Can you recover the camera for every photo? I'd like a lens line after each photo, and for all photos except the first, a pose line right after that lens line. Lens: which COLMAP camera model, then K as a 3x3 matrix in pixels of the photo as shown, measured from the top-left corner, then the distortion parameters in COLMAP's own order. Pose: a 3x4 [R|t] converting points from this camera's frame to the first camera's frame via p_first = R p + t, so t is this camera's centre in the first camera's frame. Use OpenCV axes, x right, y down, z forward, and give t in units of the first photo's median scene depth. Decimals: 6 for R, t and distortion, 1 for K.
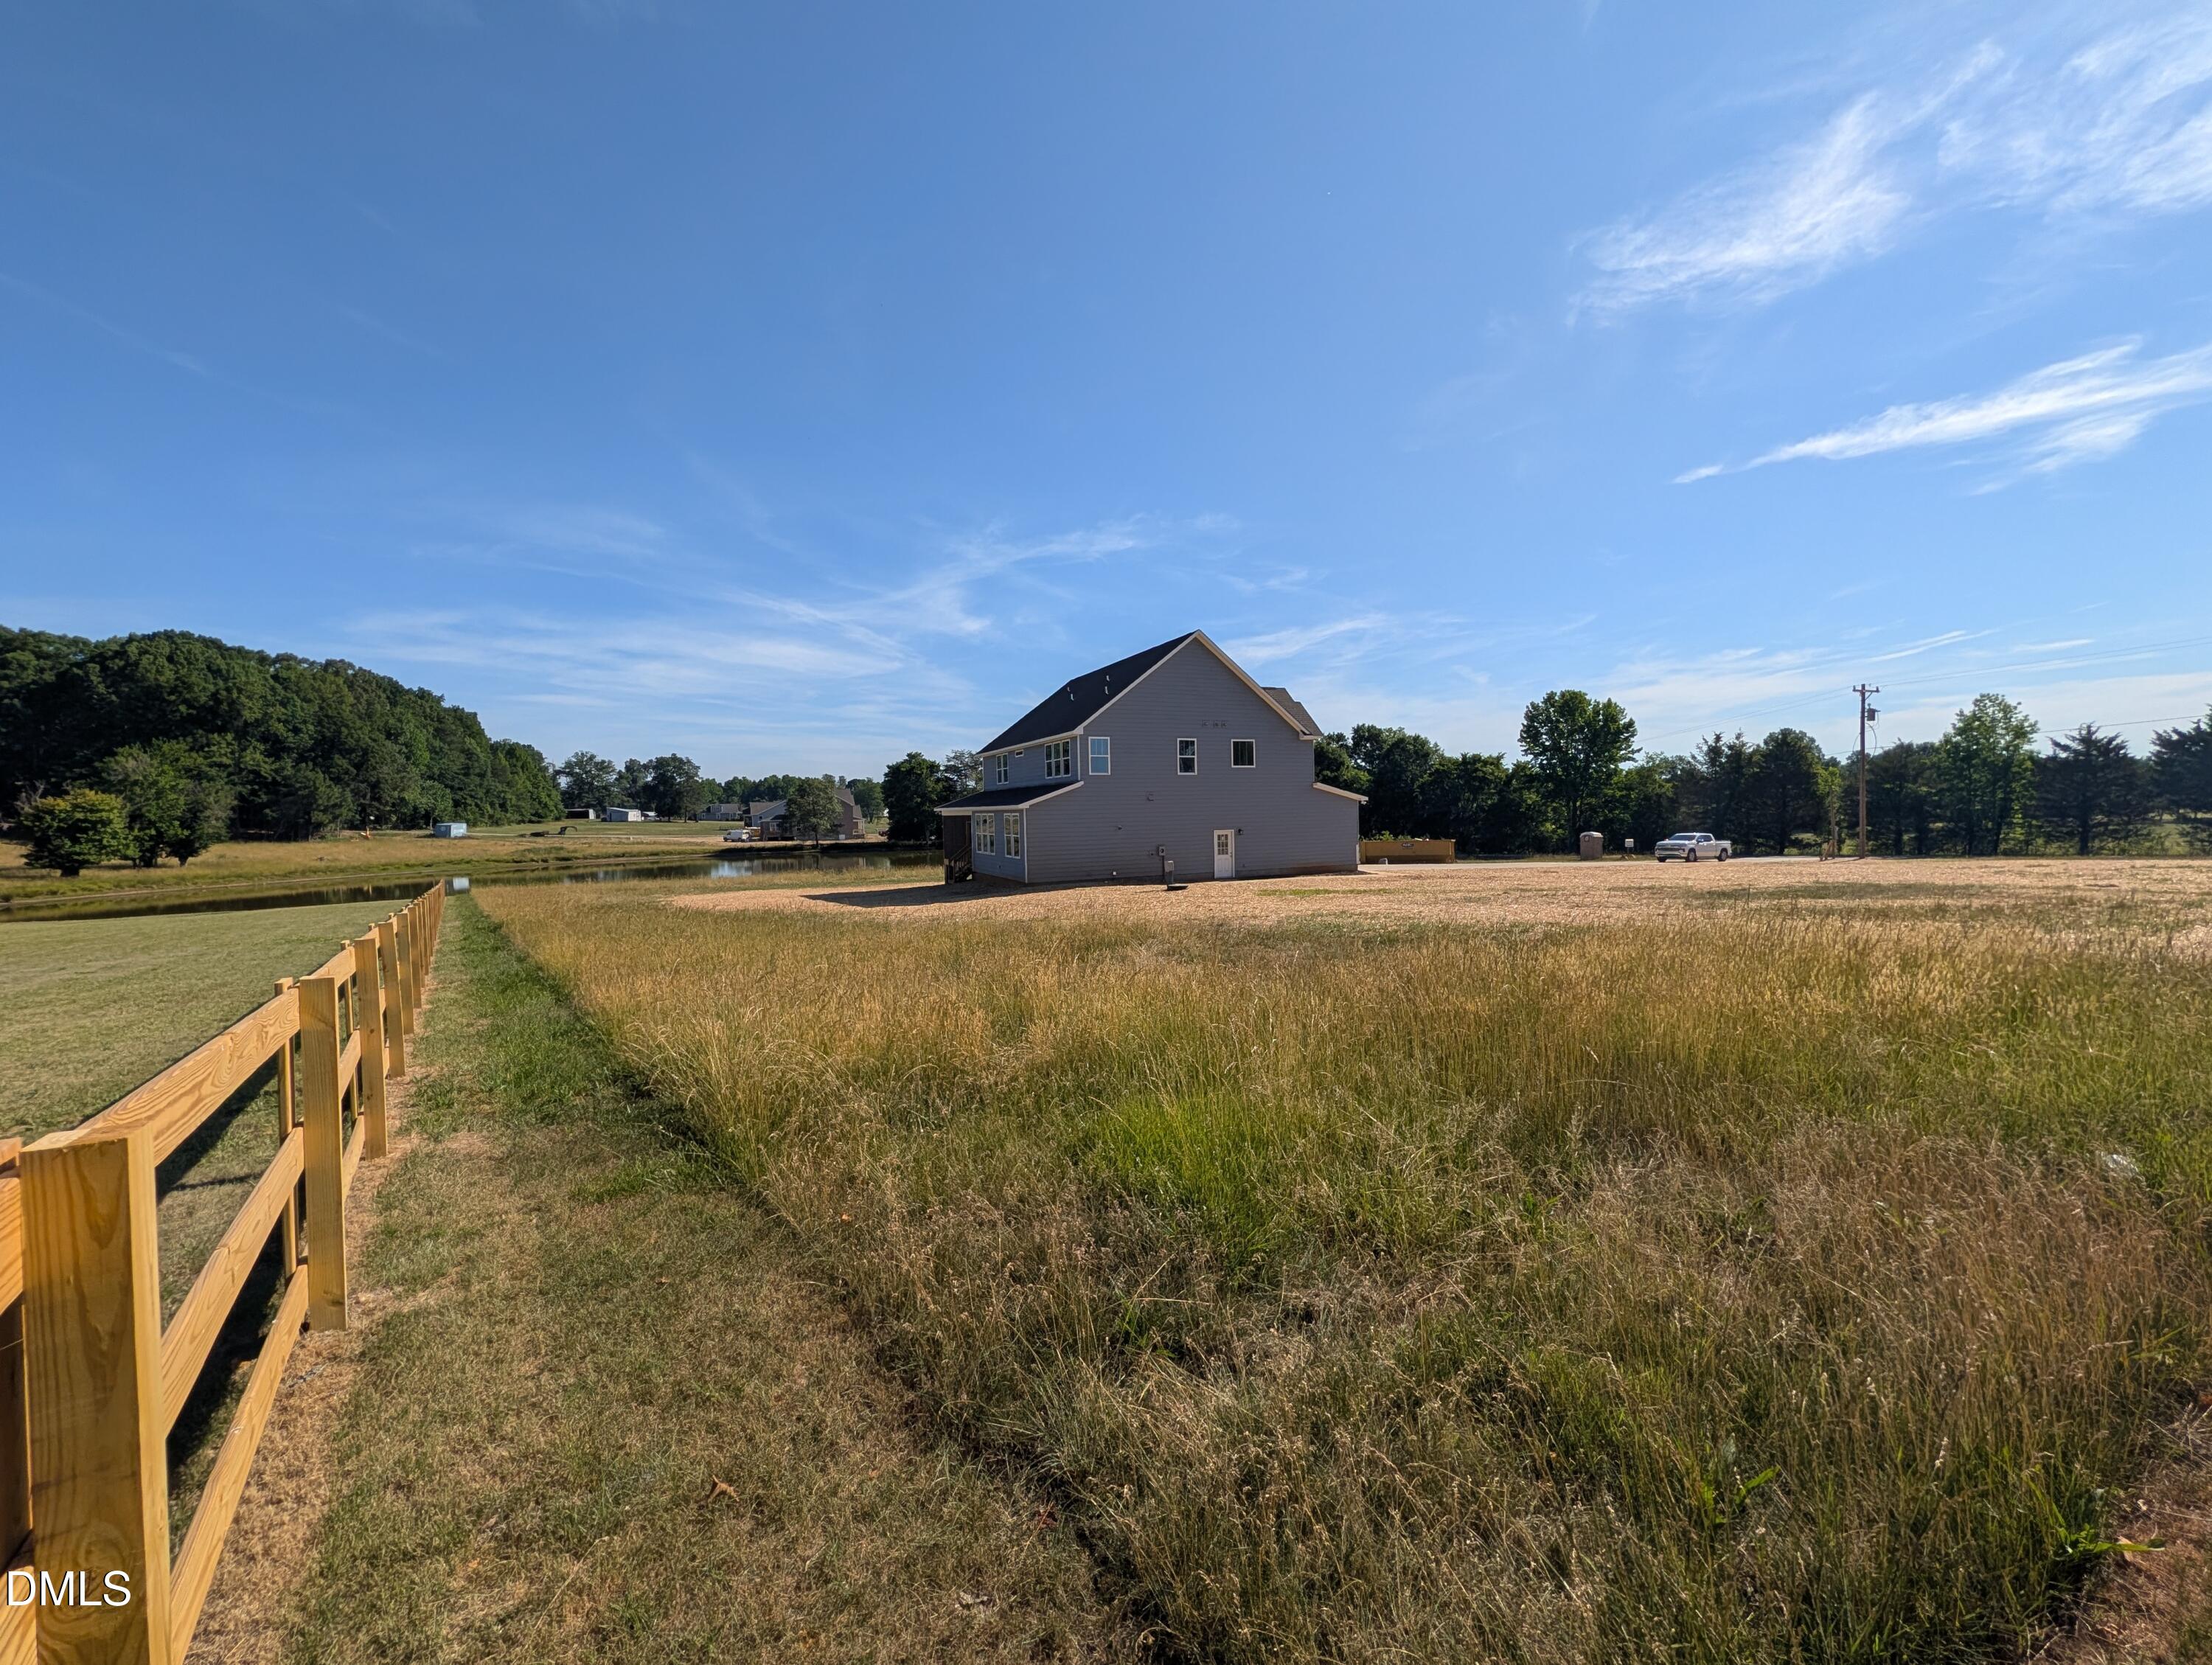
lens RADIAL K [[851.1, 0, 1102.7], [0, 851.1, 835.4], [0, 0, 1]] dist [0.002309, 0.000814]
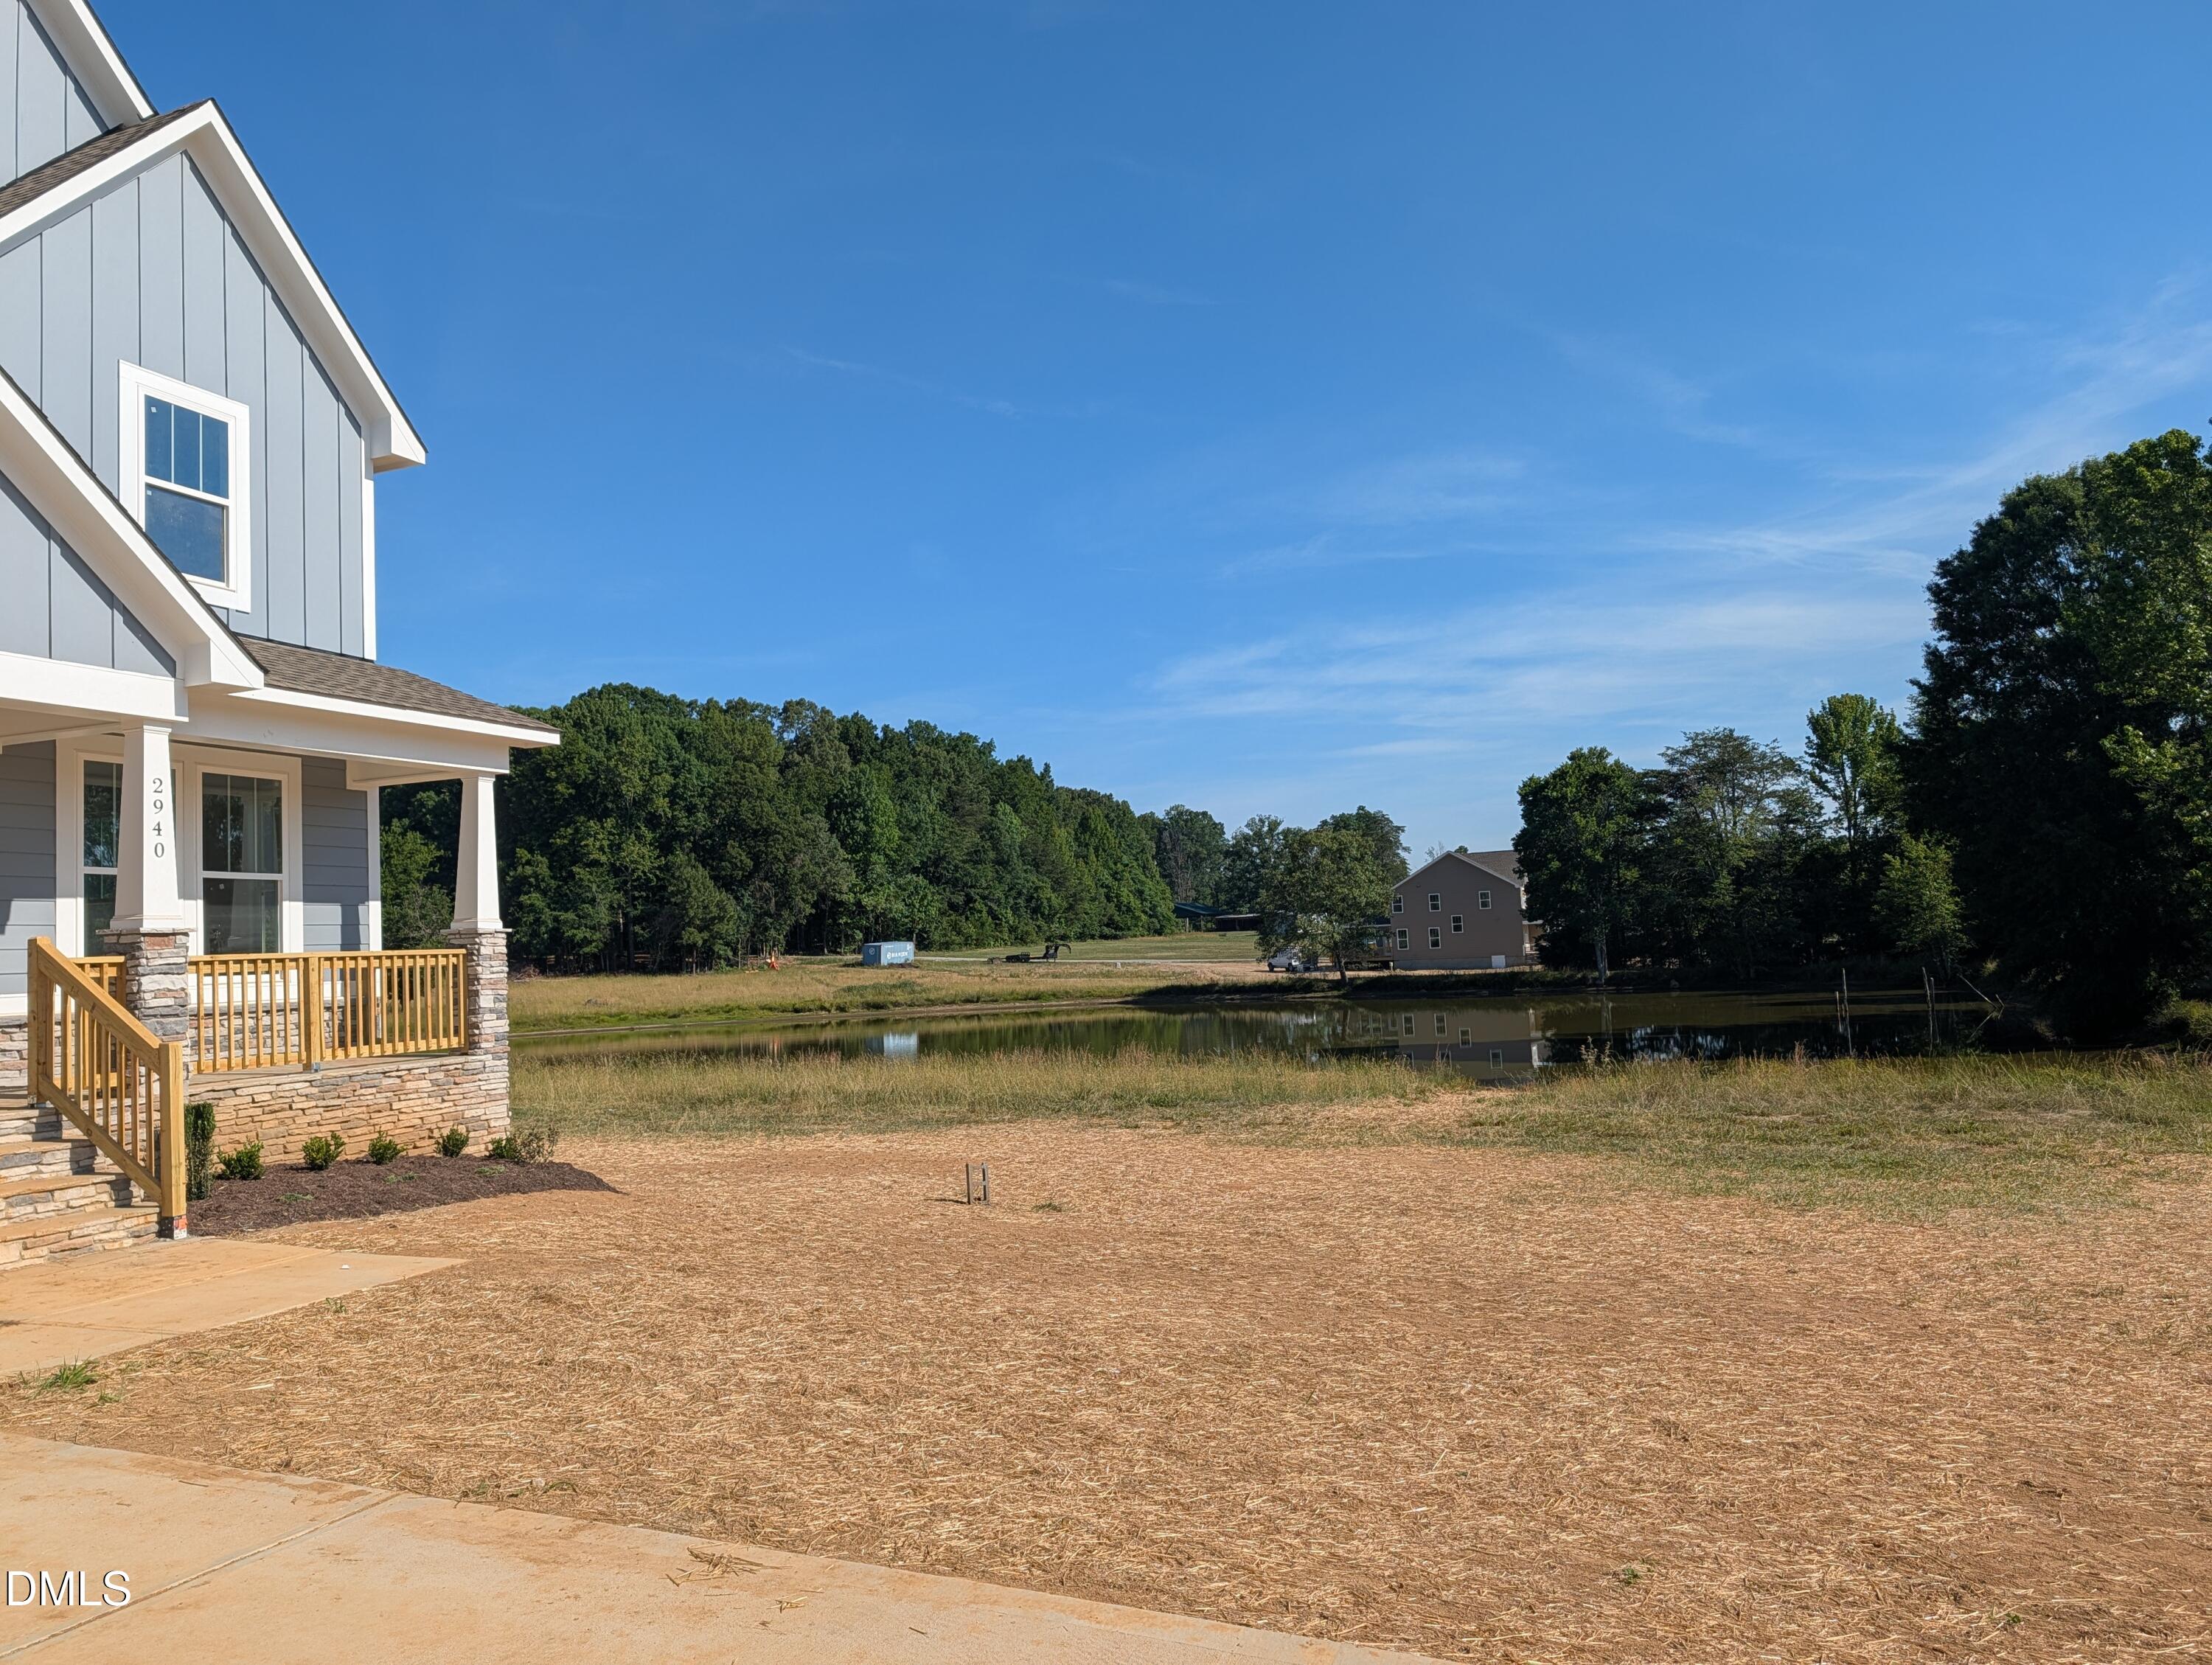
lens RADIAL K [[1530.3, 0, 1111.1], [0, 1530.3, 842.2], [0, 0, 1]] dist [0.027530, -0.001076]
pose [[0.722036, -0.060383, -0.689216, 0.081465], [0.010085, 0.996997, -0.076782, 0.000282], [0.691782, 0.048488, 0.720476, 0.226670]]
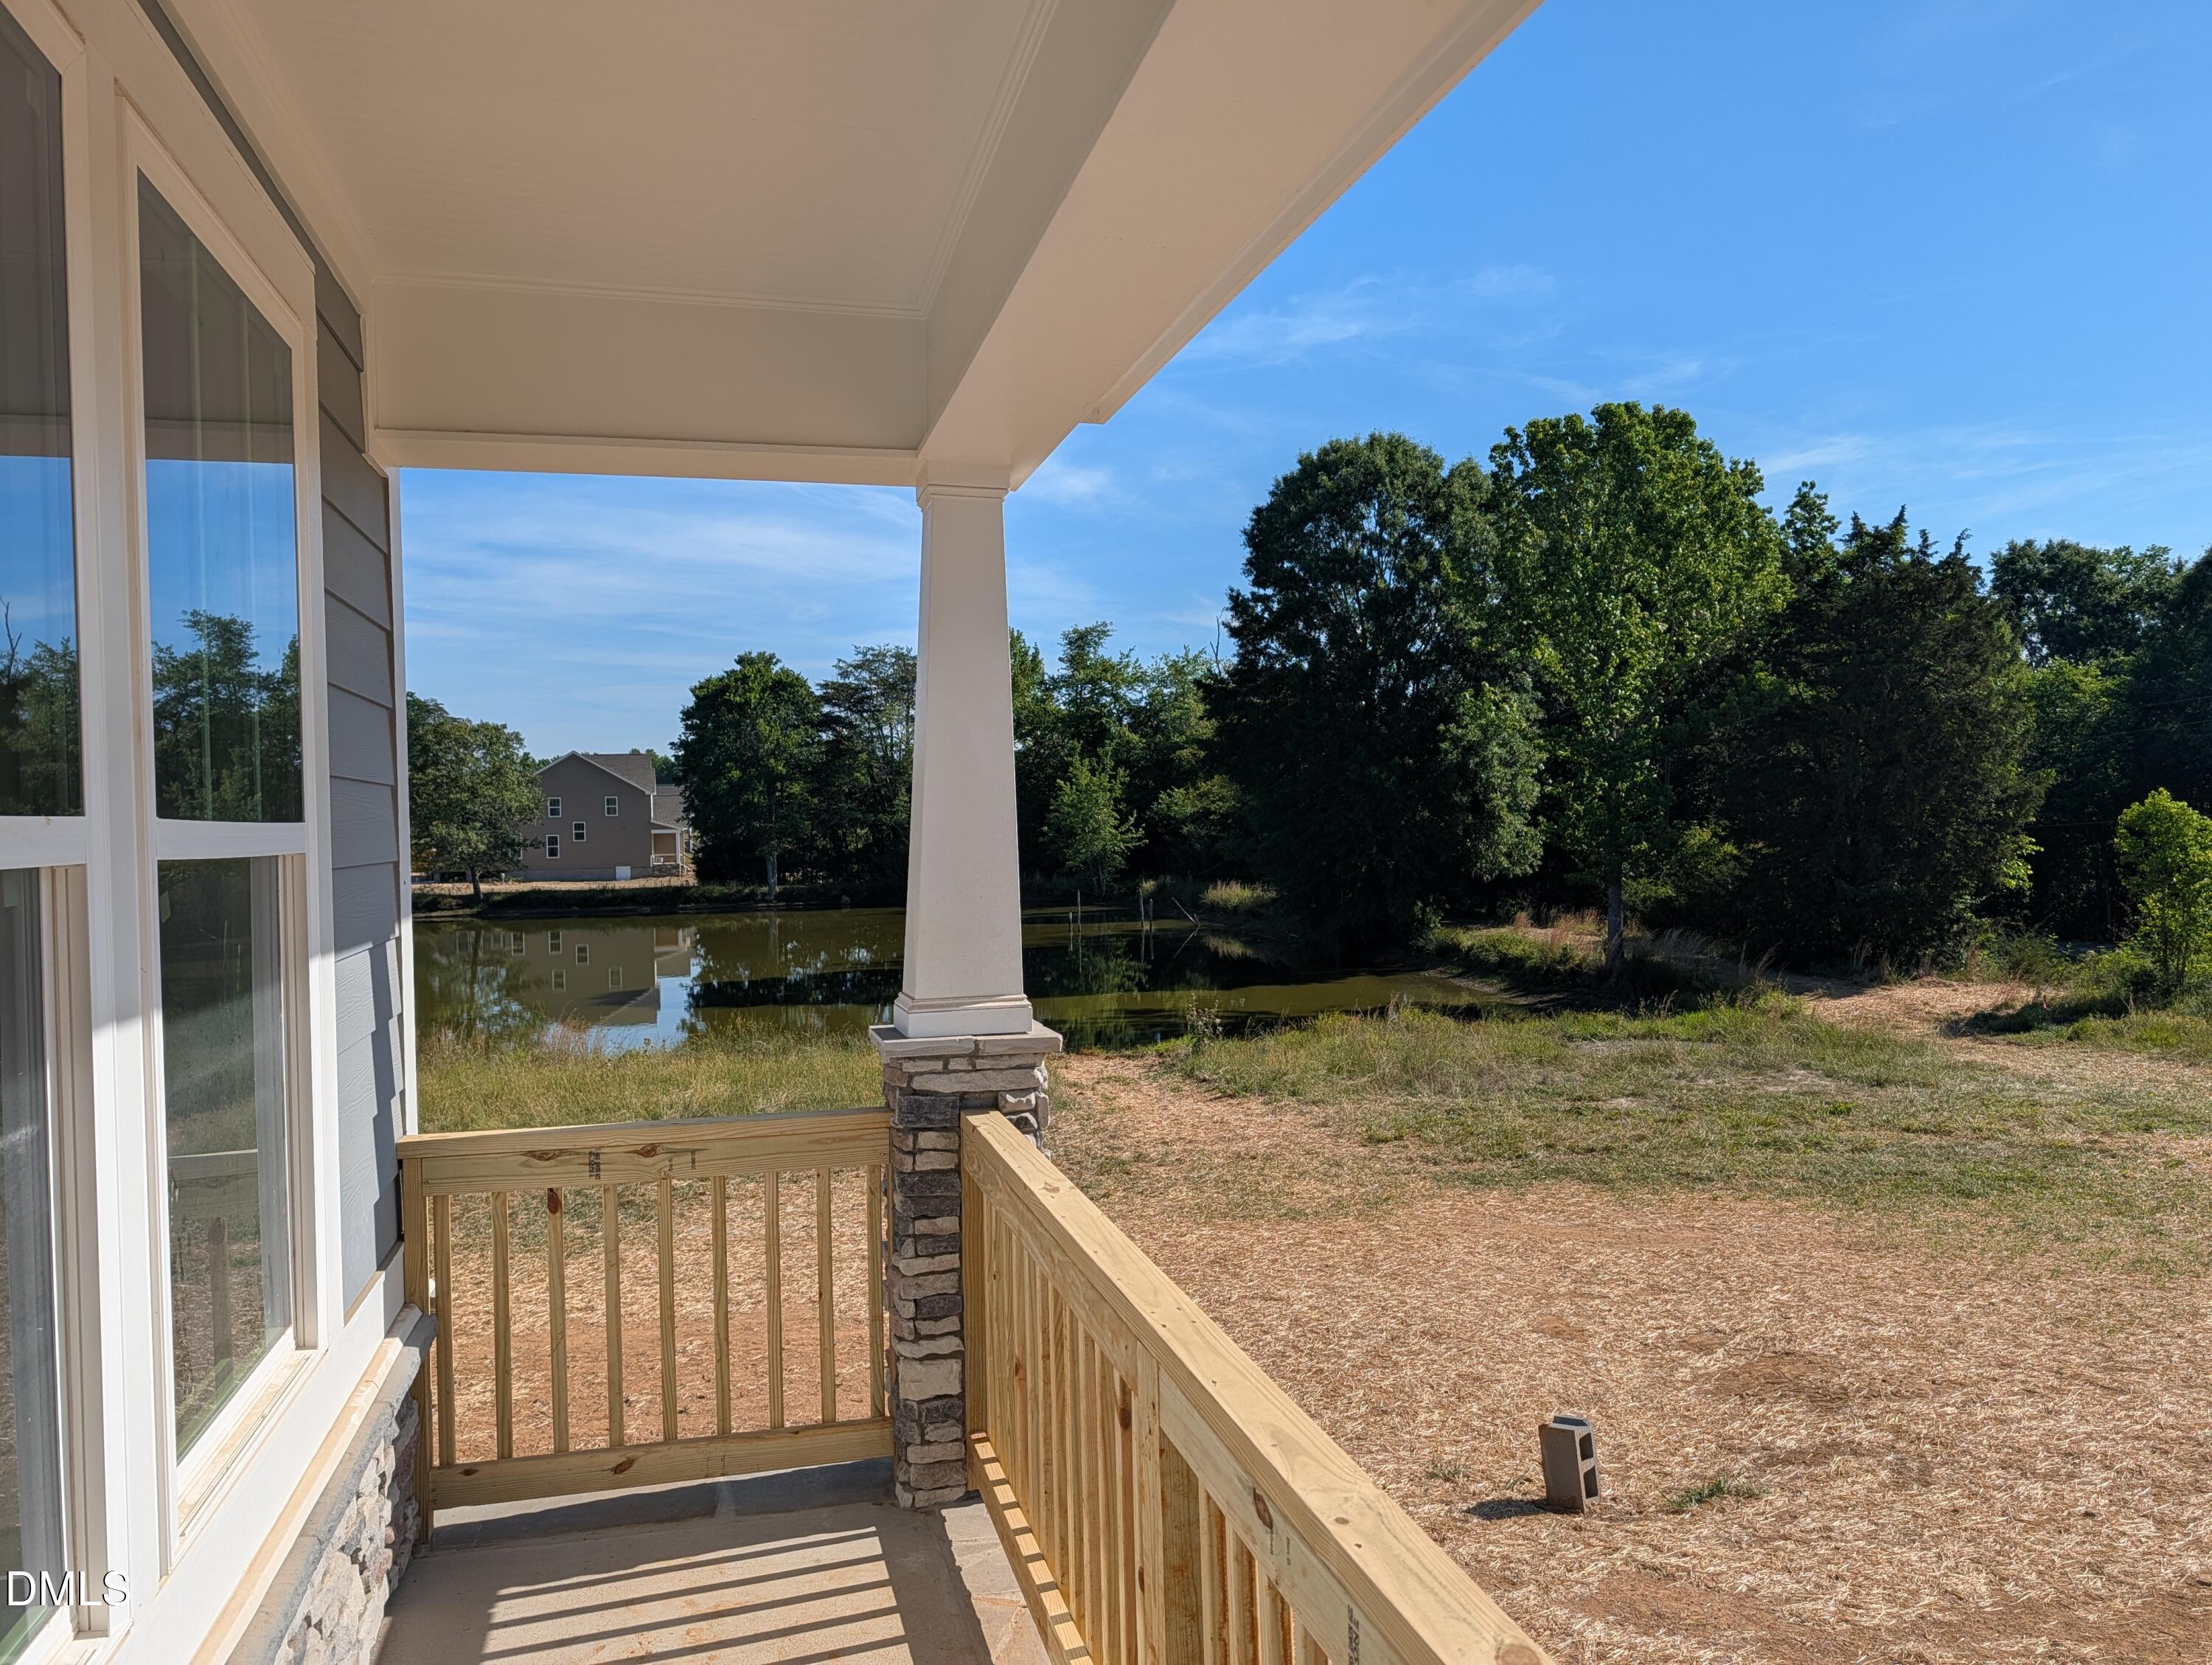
lens RADIAL K [[1530.3, 0, 1111.1], [0, 1530.3, 842.2], [0, 0, 1]] dist [0.027530, -0.001076]
pose [[0.990793, 0.001154, -0.135383, 0.022576], [-0.002714, 0.999932, -0.011333, -0.003237], [0.135361, 0.011596, 0.990728, 0.236723]]
